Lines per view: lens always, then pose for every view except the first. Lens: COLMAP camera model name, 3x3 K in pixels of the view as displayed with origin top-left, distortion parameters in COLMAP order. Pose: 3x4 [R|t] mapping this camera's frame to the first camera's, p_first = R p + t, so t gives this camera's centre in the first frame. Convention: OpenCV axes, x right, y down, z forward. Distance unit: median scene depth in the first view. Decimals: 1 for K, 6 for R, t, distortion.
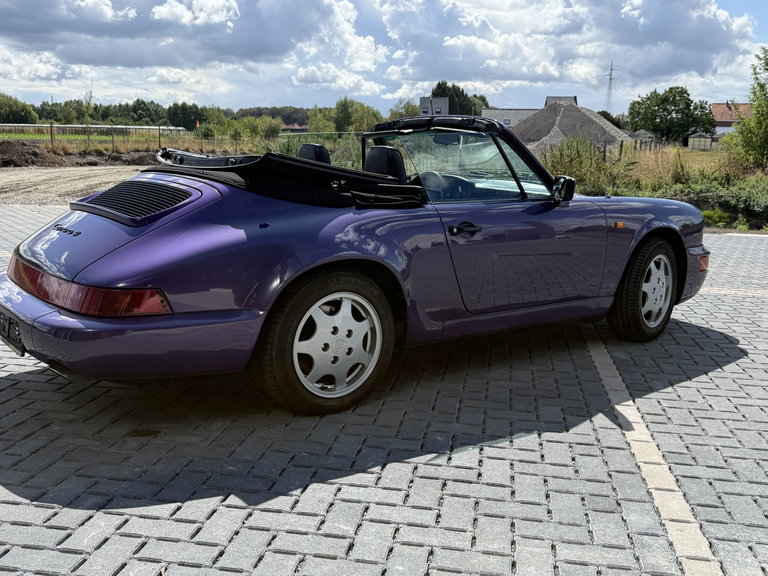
lens RADIAL K [[754.3, 0, 389.4], [0, 754.3, 286.1], [0, 0, 1]] dist [0.020827, 0.000000]
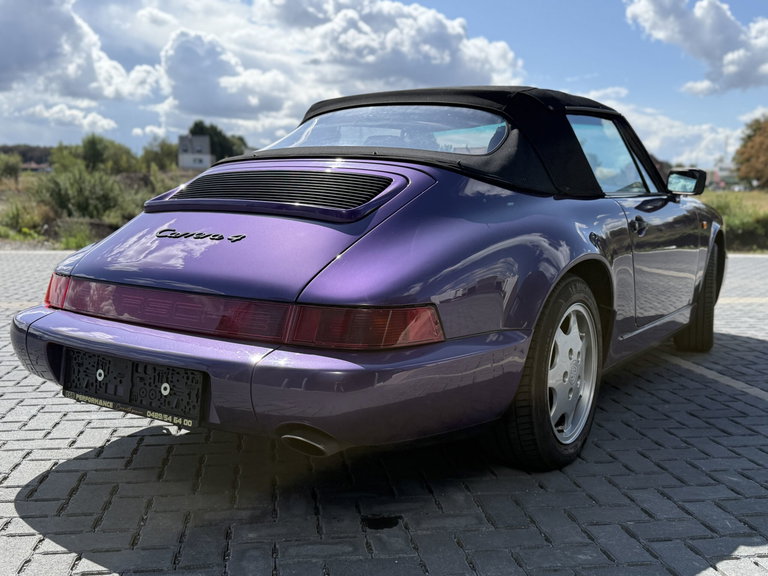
lens RADIAL K [[754.3, 0, 381.1], [0, 754.3, 289.0], [0, 0, 1]] dist [0.020827, 0.000000]
pose [[0.951172, -0.047217, 0.305028, -0.425208], [0.062004, 0.997315, -0.038968, 0.008454], [-0.302369, 0.055978, 0.951546, 0.279306]]
